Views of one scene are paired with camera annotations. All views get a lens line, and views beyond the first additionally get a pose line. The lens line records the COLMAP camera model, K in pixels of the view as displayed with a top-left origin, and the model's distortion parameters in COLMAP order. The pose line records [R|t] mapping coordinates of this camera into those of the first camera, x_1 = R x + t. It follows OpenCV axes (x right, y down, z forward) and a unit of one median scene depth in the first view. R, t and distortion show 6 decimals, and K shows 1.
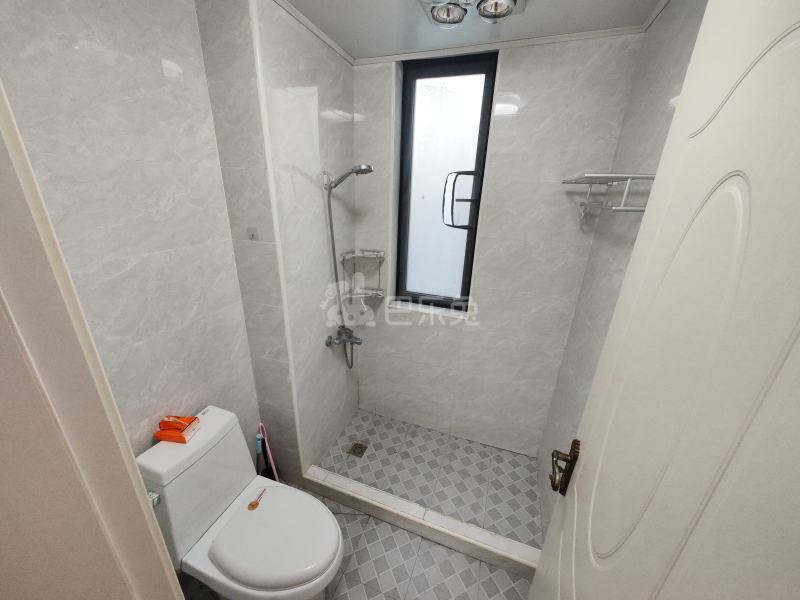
lens RADIAL K [[301.7, 0, 398.3], [0, 301.7, 299.9], [0, 0, 1]] dist [0.002705, -0.000731]
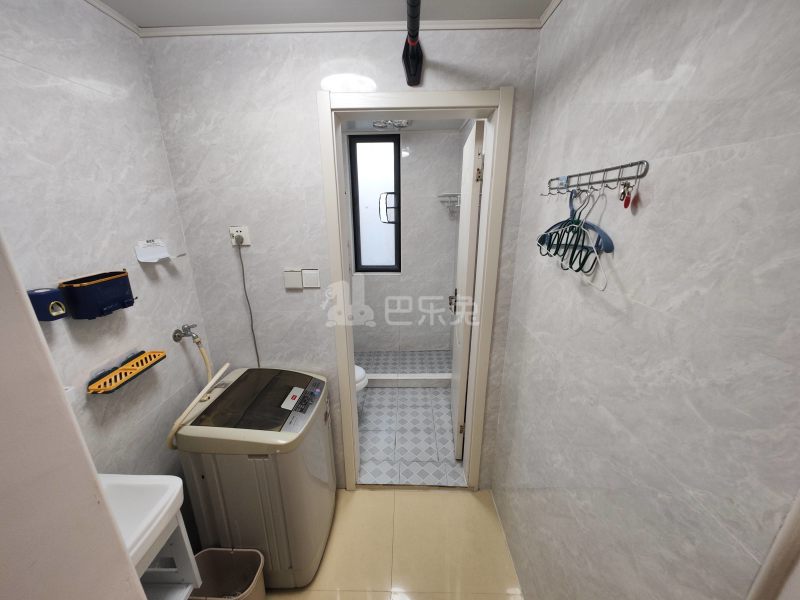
lens RADIAL K [[301.7, 0, 399.6], [0, 301.7, 300.6], [0, 0, 1]] dist [0.002705, -0.000731]
pose [[0.945690, -0.134305, 0.296028, -0.349608], [0.146685, 0.988983, -0.019909, 0.267079], [-0.290093, 0.062251, 0.954972, -0.718898]]
